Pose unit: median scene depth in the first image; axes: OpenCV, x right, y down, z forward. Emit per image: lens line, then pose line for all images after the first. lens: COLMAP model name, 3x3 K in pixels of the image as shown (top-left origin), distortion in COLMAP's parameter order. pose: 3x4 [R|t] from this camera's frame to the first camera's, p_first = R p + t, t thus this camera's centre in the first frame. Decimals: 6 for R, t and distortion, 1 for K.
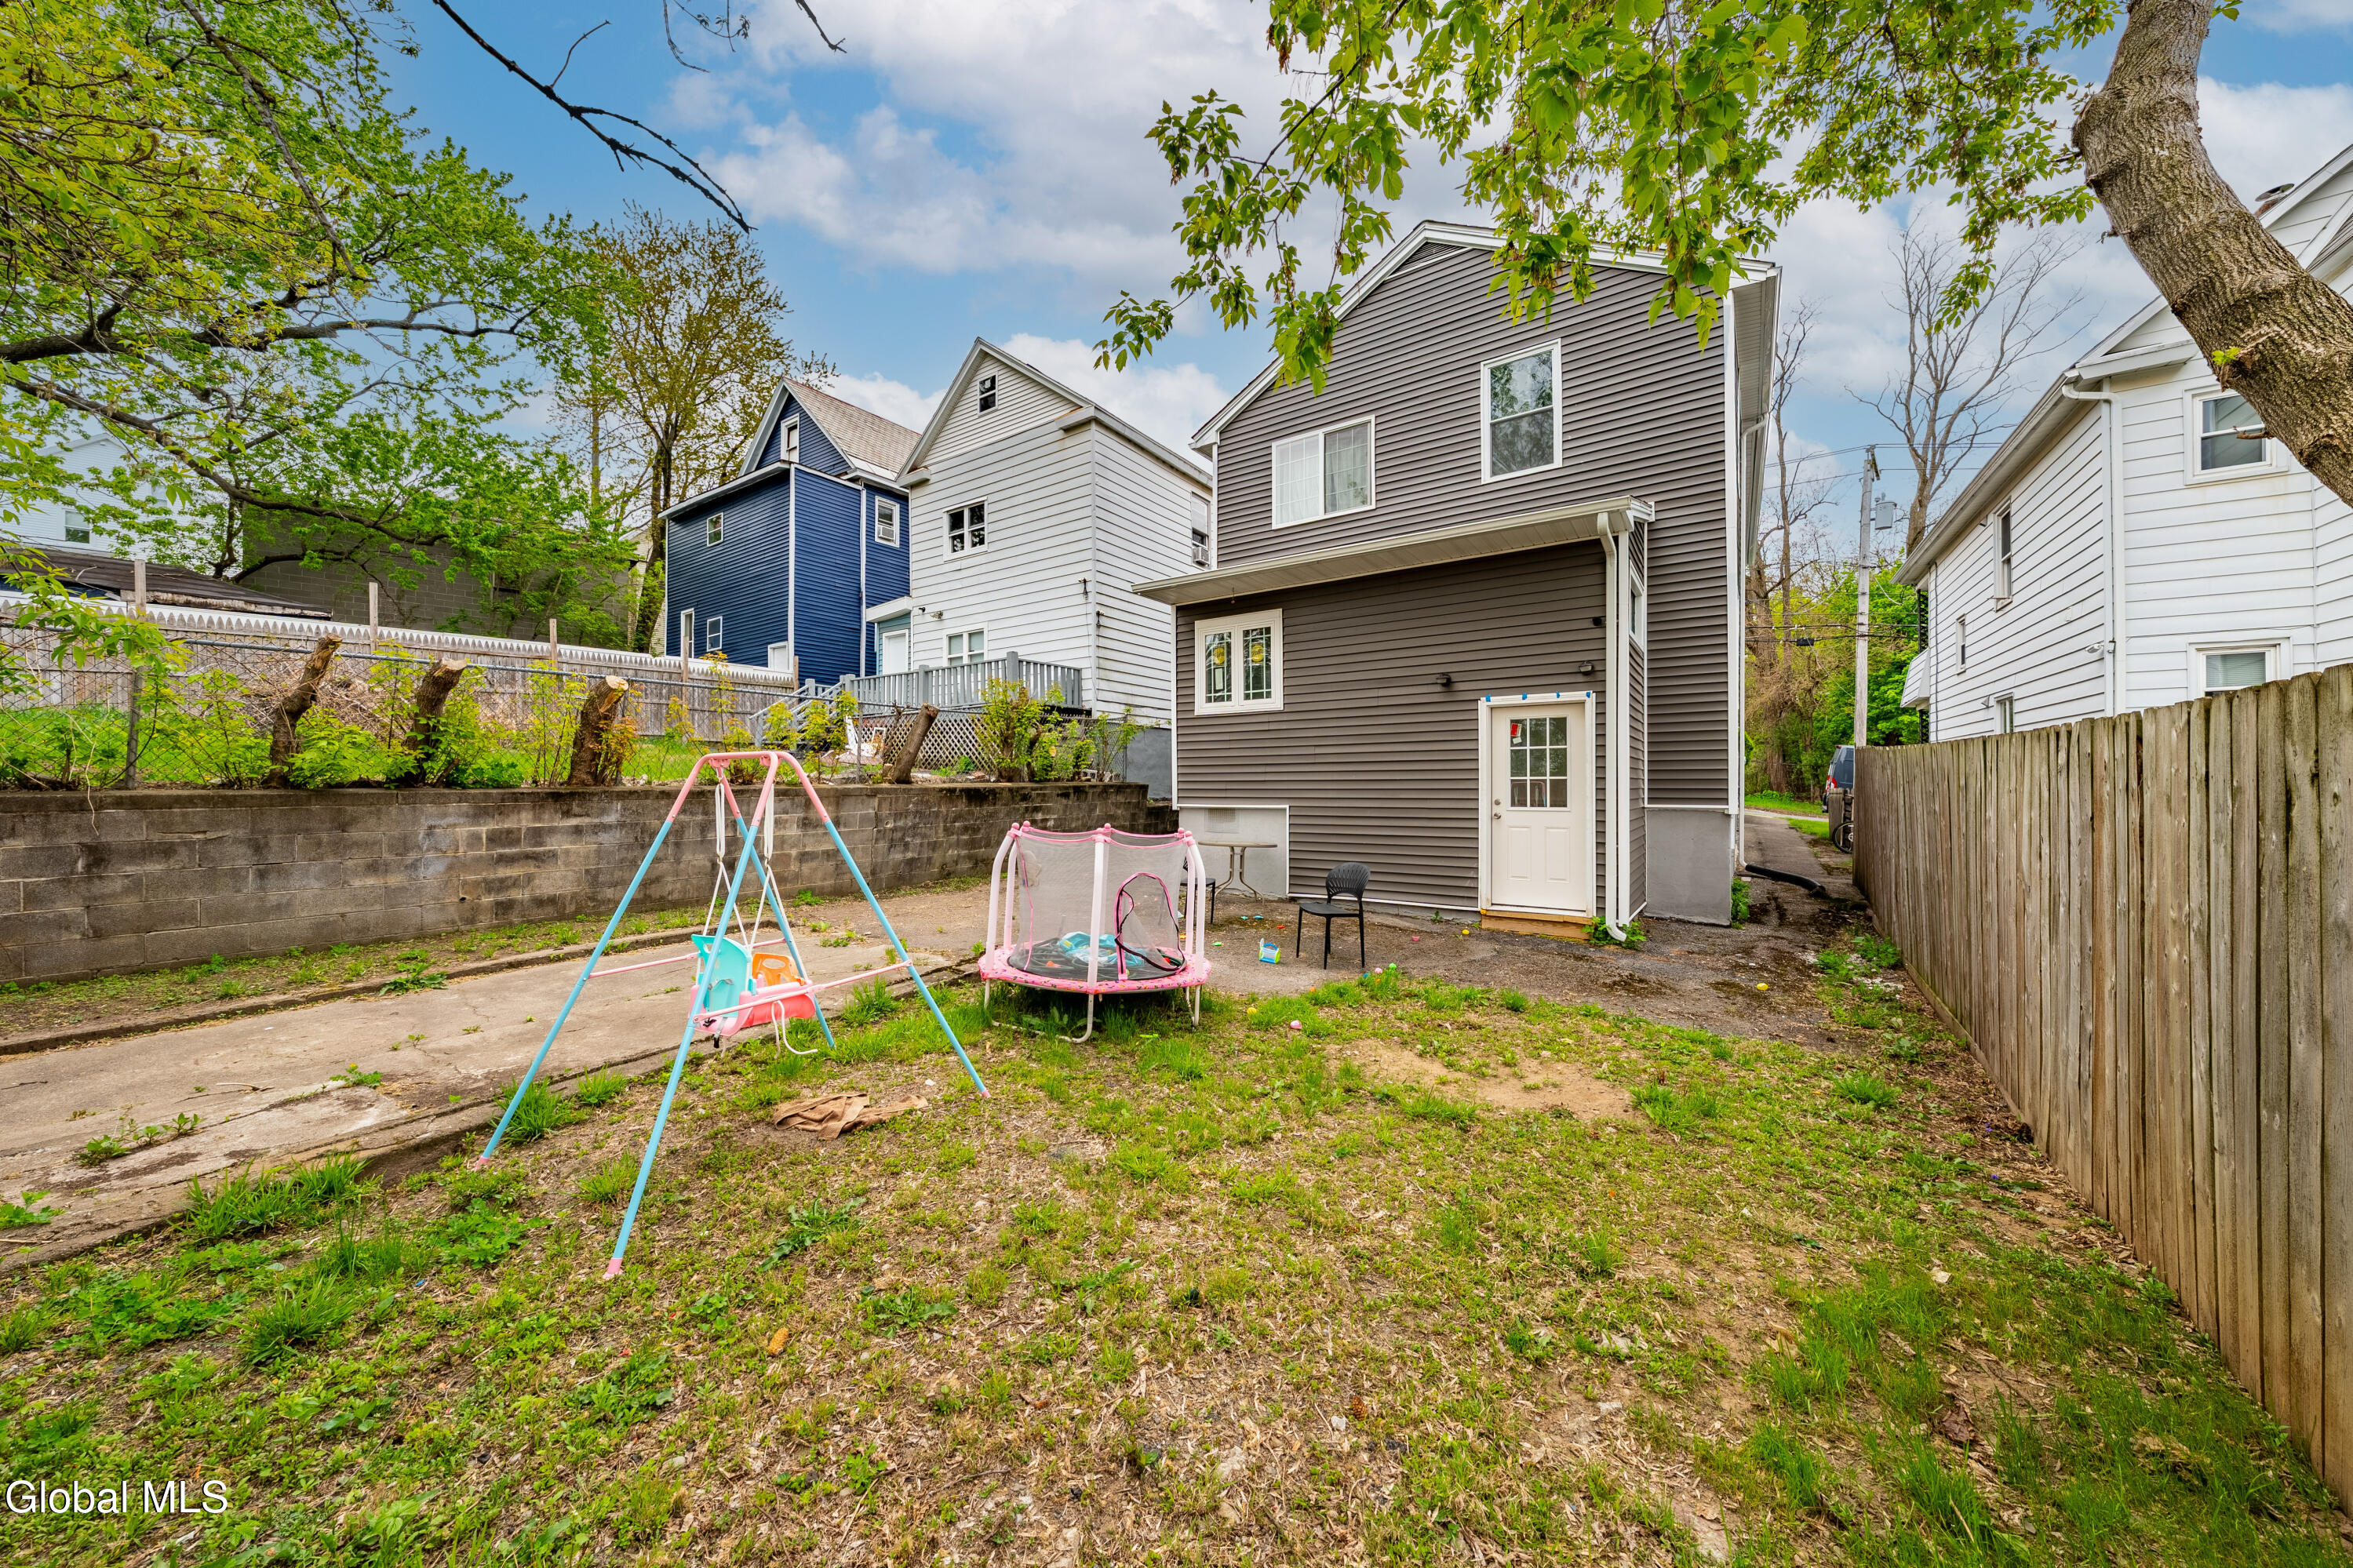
lens RADIAL K [[825.4, 0, 1179.2], [0, 825.4, 781.5], [0, 0, 1]] dist [-0.000767, -0.000122]
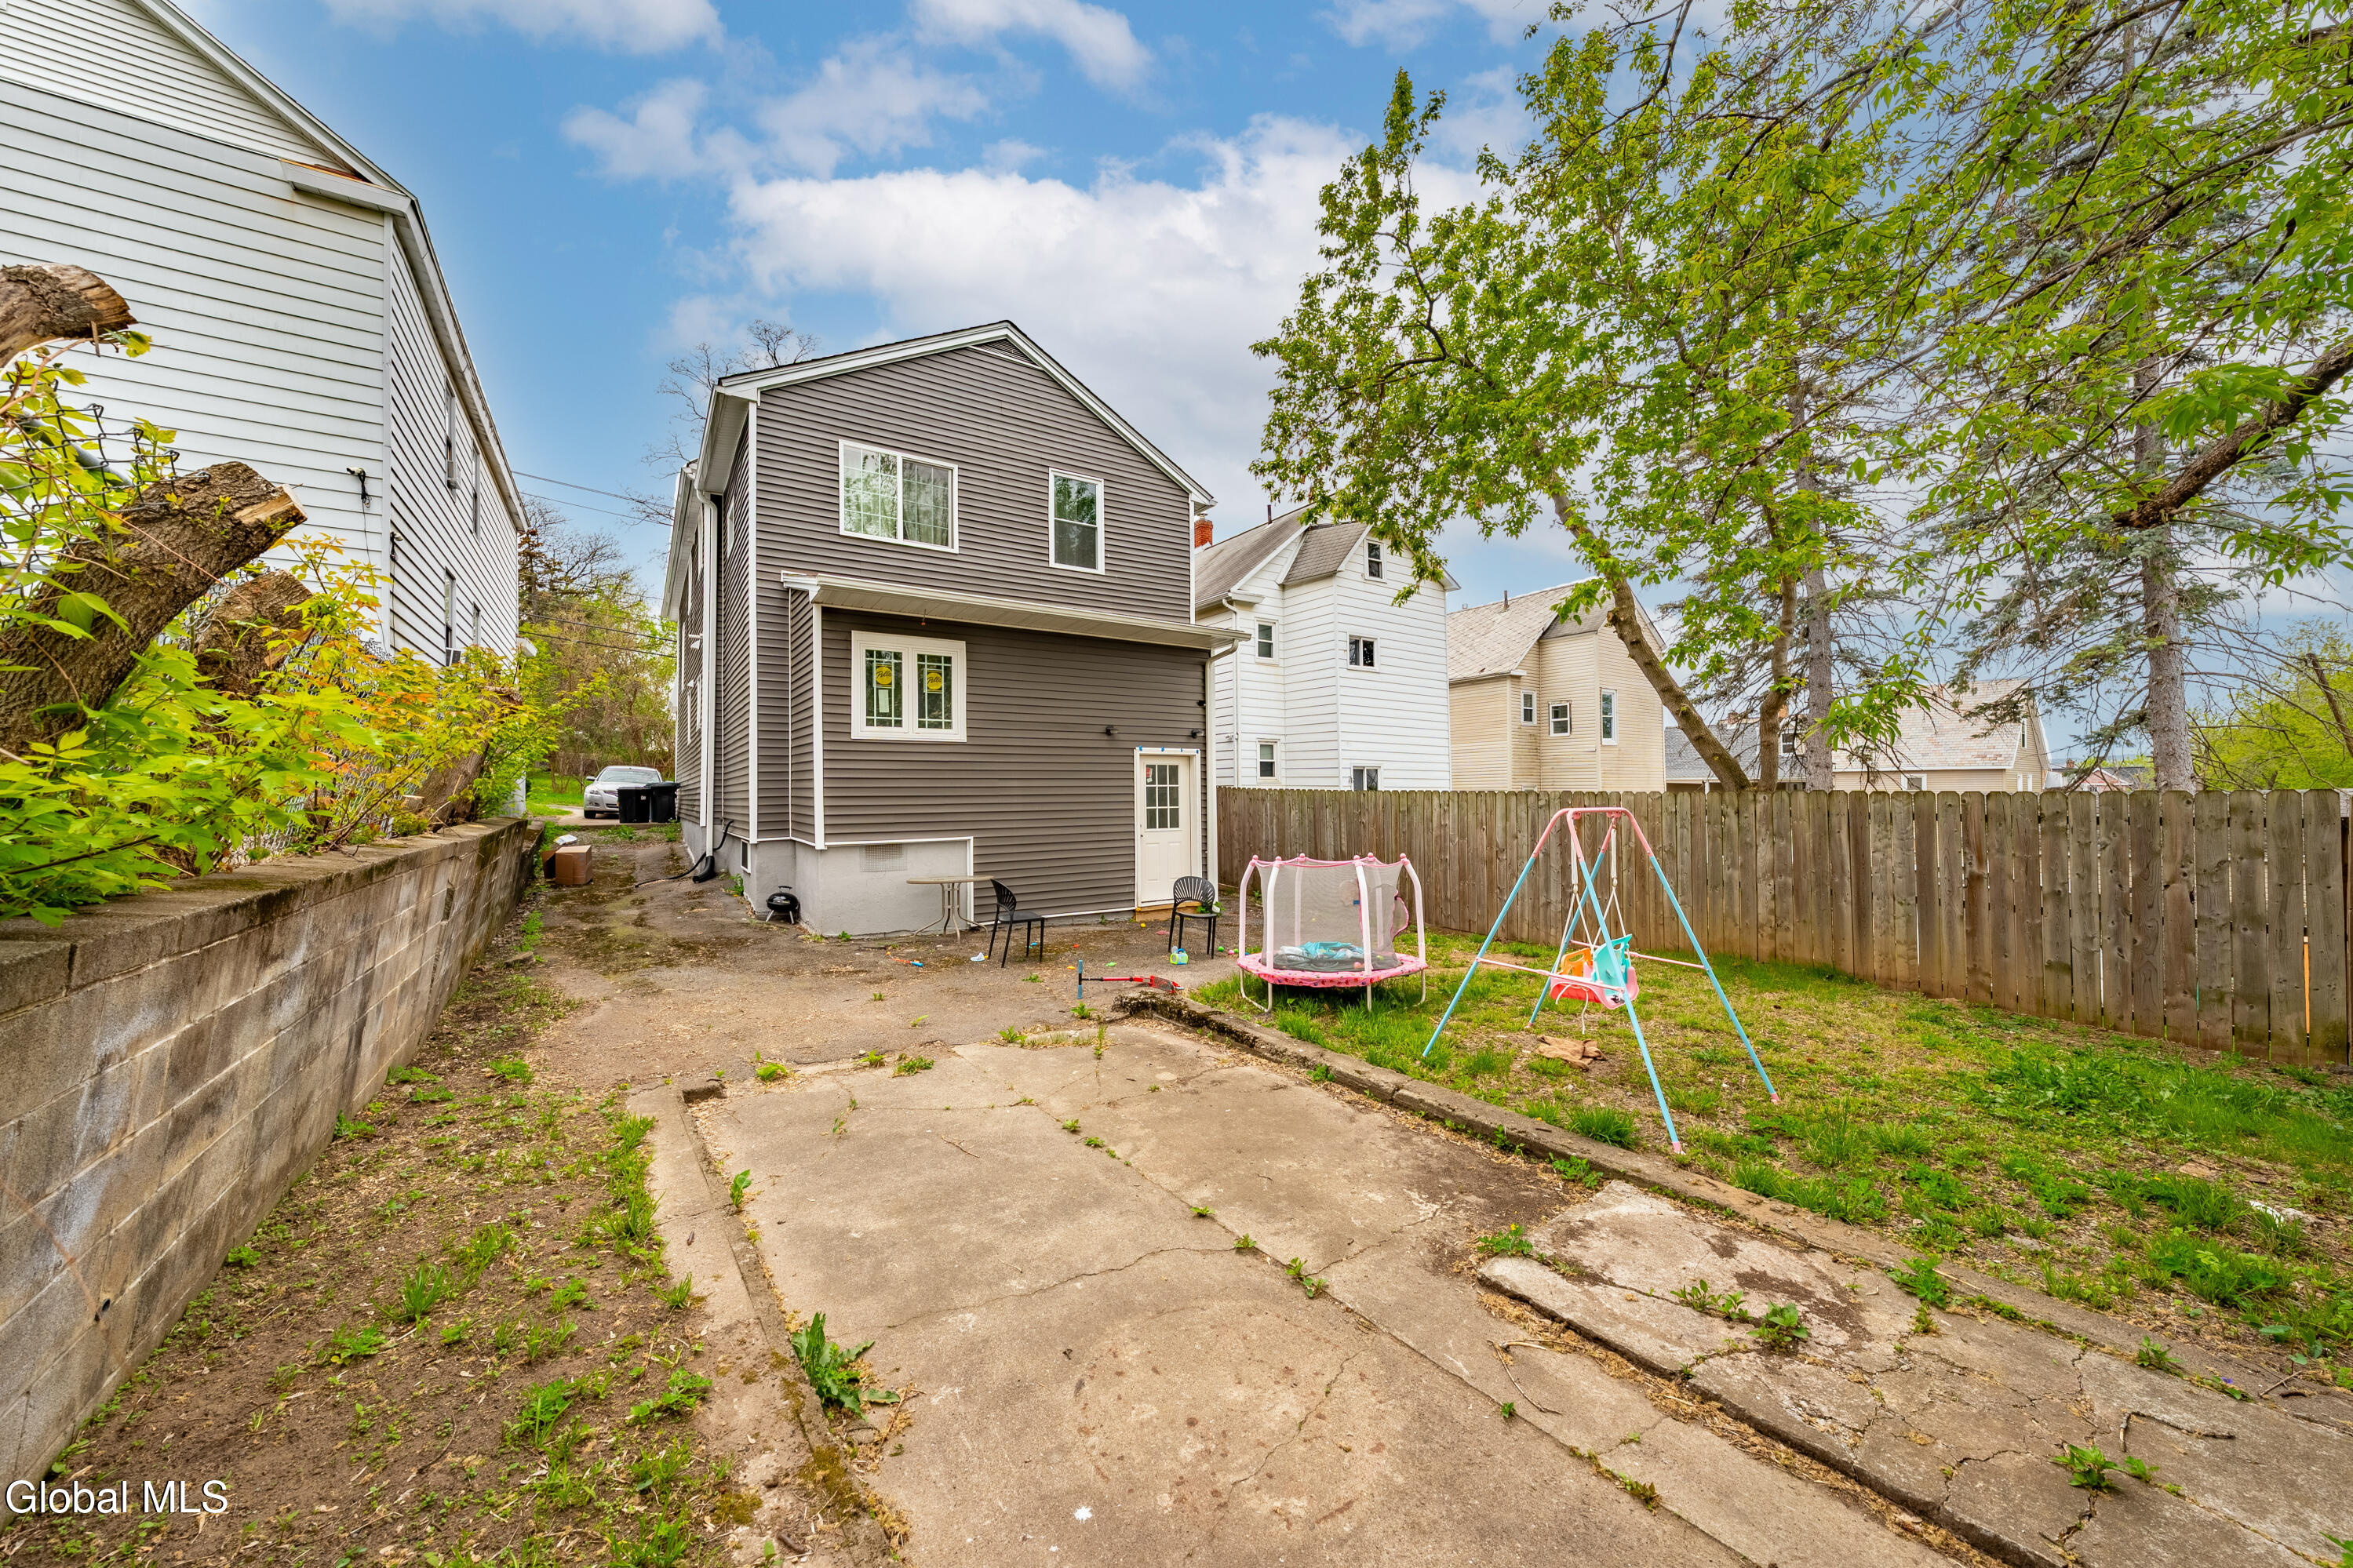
lens RADIAL K [[825.4, 0, 1177.5], [0, 825.4, 783.8], [0, 0, 1]] dist [-0.000767, -0.000122]
pose [[0.352802, 0.010787, 0.935636, -0.749339], [0.002754, 0.999917, -0.012567, -0.023300], [-0.935694, 0.007011, 0.352744, 0.416691]]
